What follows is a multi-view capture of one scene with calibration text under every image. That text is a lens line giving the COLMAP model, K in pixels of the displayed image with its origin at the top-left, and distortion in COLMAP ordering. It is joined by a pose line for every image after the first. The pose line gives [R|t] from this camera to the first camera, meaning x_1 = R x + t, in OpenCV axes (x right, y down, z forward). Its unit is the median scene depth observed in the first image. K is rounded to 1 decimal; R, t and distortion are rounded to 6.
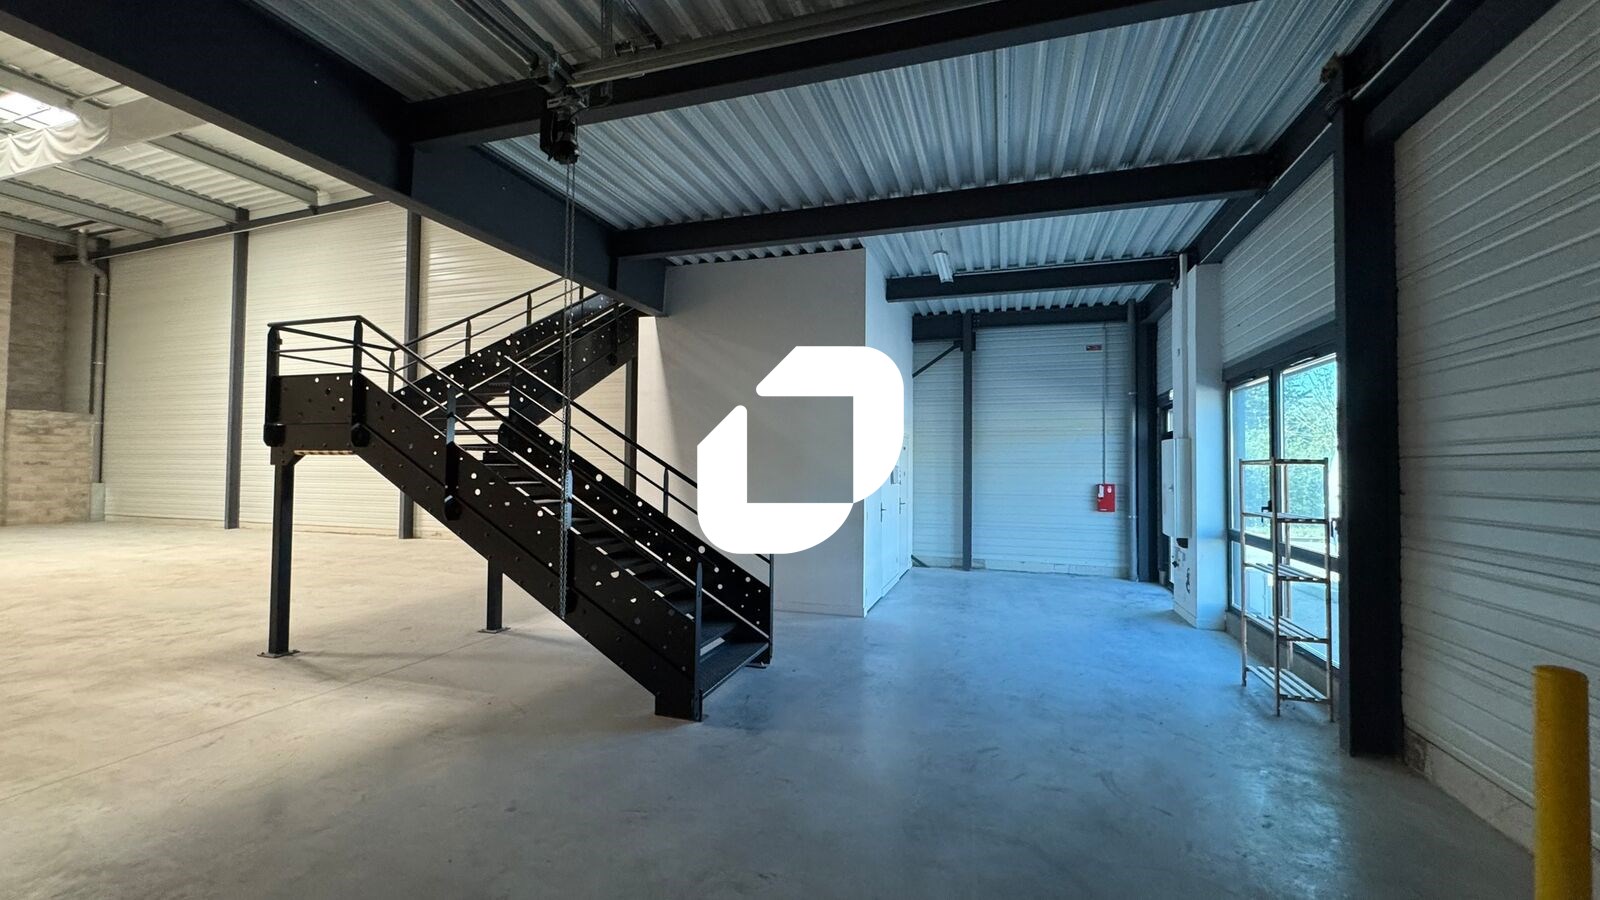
lens RADIAL K [[640.0, 0, 800.1], [0, 640.0, 450.3], [0, 0, 1]] dist [-0.001246, 0.000055]
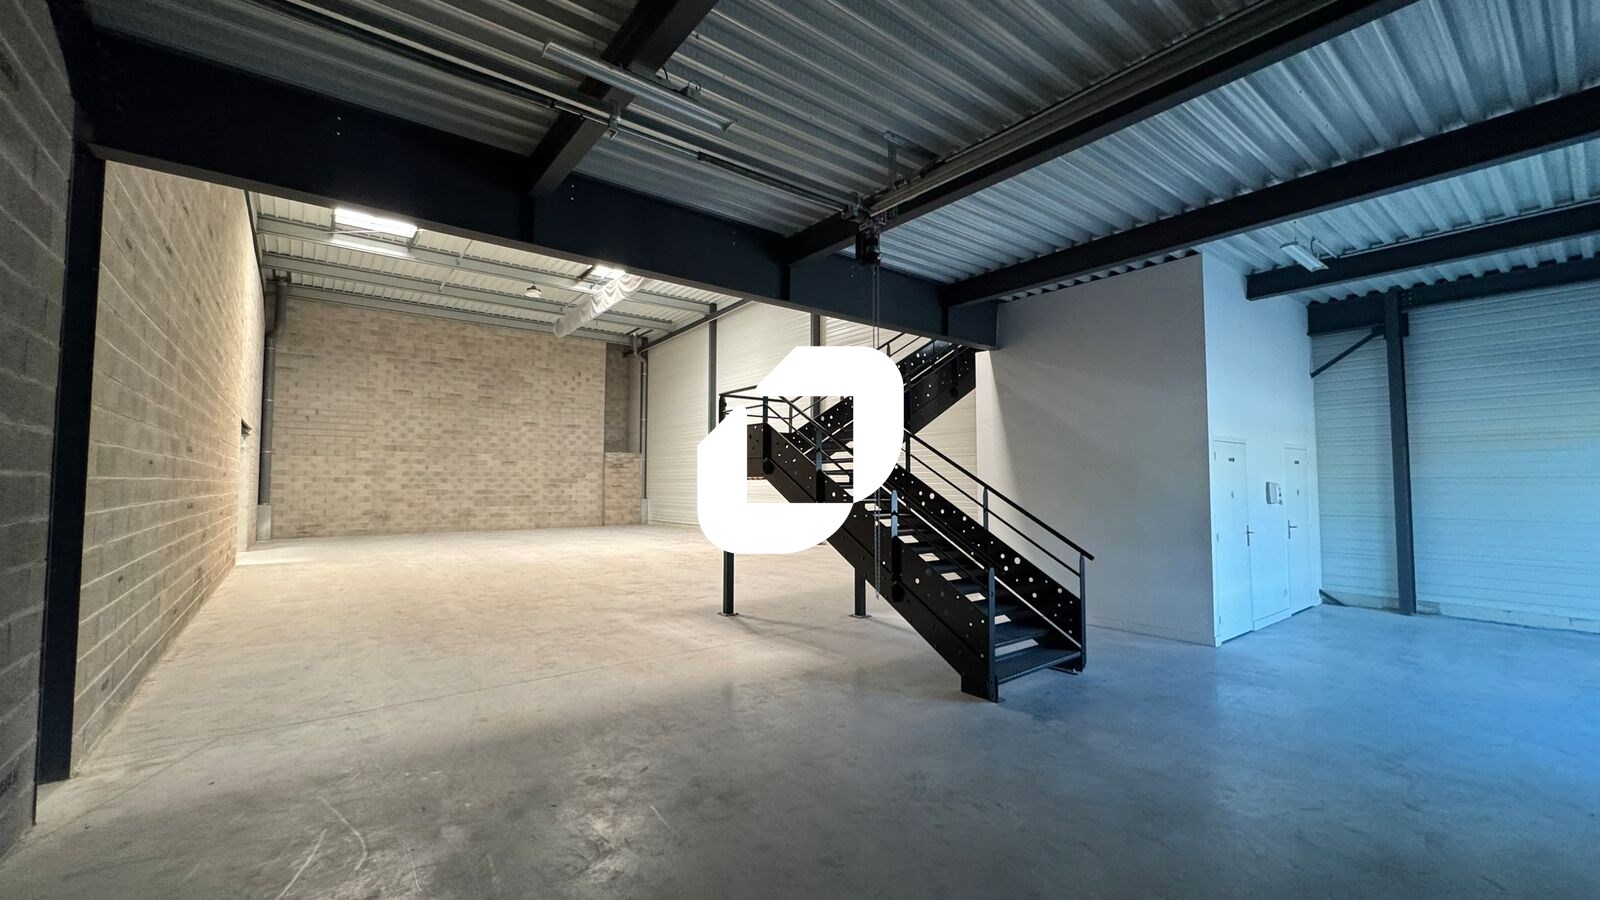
lens RADIAL K [[640.0, 0, 801.0], [0, 640.0, 451.3], [0, 0, 1]] dist [-0.001246, 0.000055]
pose [[0.828753, -0.036905, -0.558397, 0.120793], [0.021884, 0.999197, -0.033559, -0.004835], [0.559187, 0.015592, 0.828895, -0.103108]]
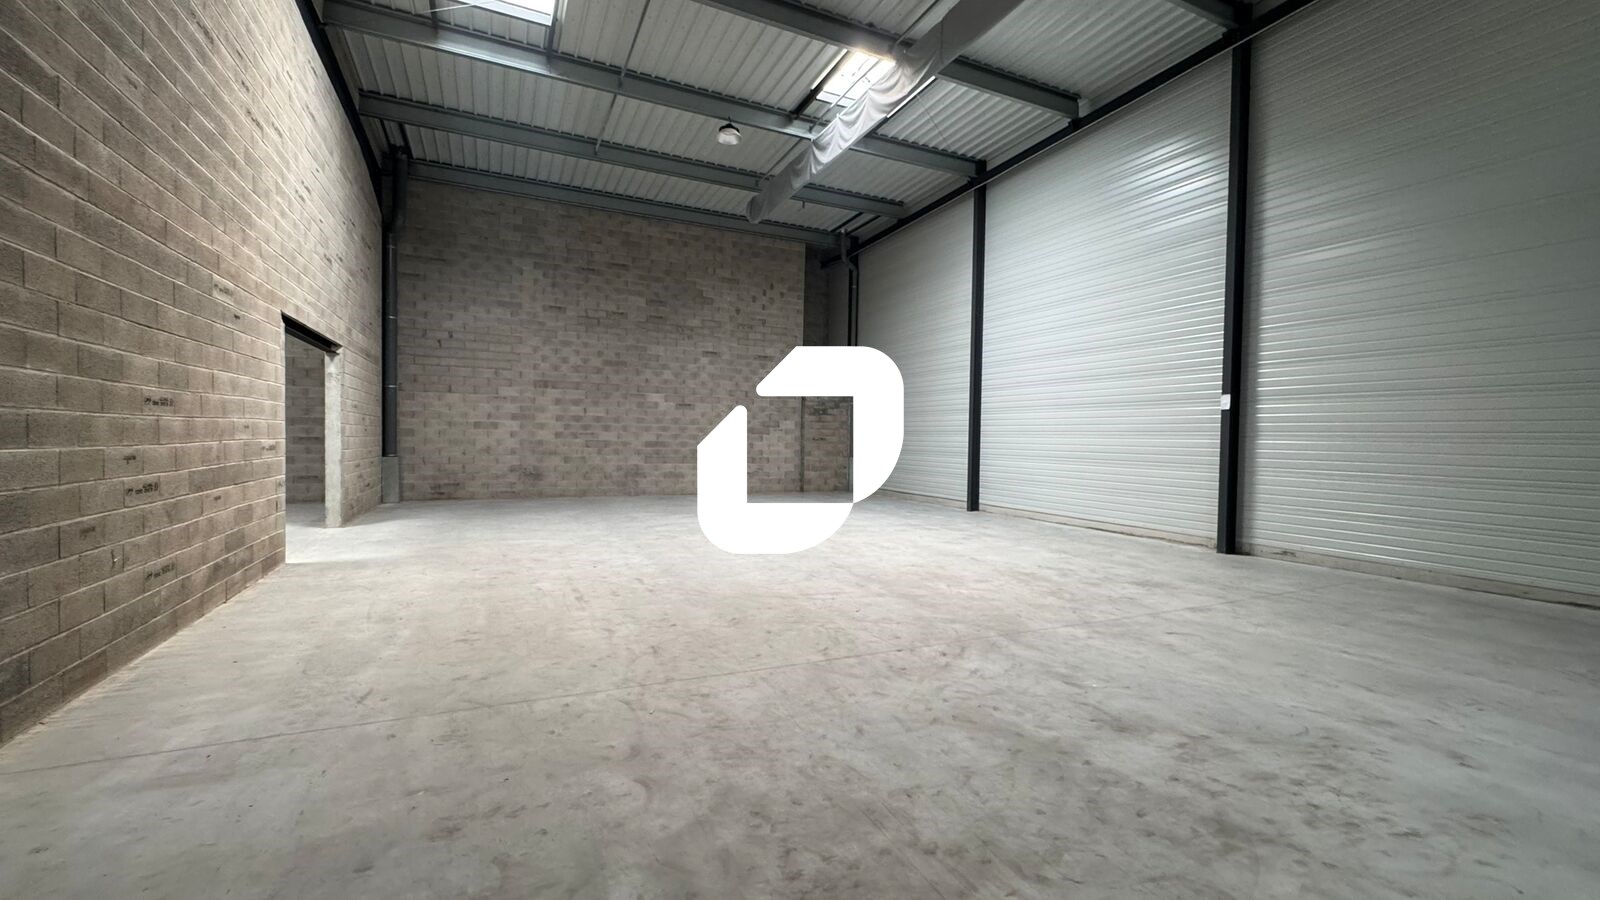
lens RADIAL K [[640.0, 0, 802.4], [0, 640.0, 453.0], [0, 0, 1]] dist [-0.001246, 0.000055]
pose [[0.691322, 0.021466, -0.722228, -0.772638], [0.008139, 0.999264, 0.037490, 0.002737], [0.722501, -0.031796, 0.690639, 0.355045]]
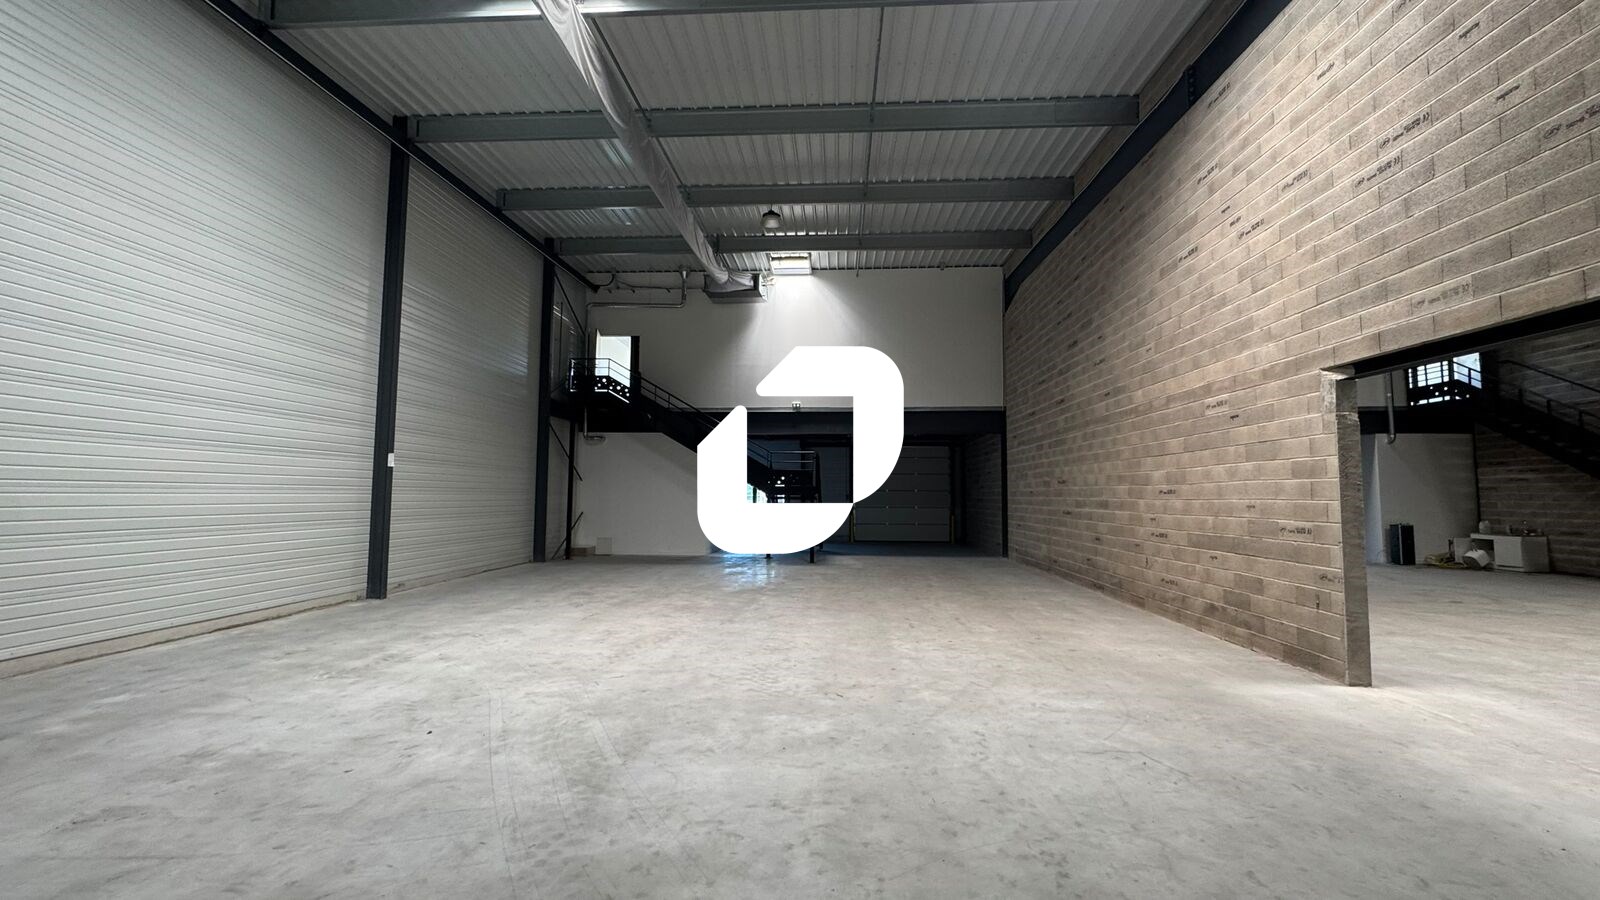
lens RADIAL K [[640.0, 0, 799.5], [0, 640.0, 449.2], [0, 0, 1]] dist [-0.001246, 0.000055]
pose [[-0.247094, 0.055871, 0.967379, -2.612072], [-0.036343, 0.997100, -0.066870, -0.005547], [-0.968310, -0.051681, -0.244347, 1.275198]]
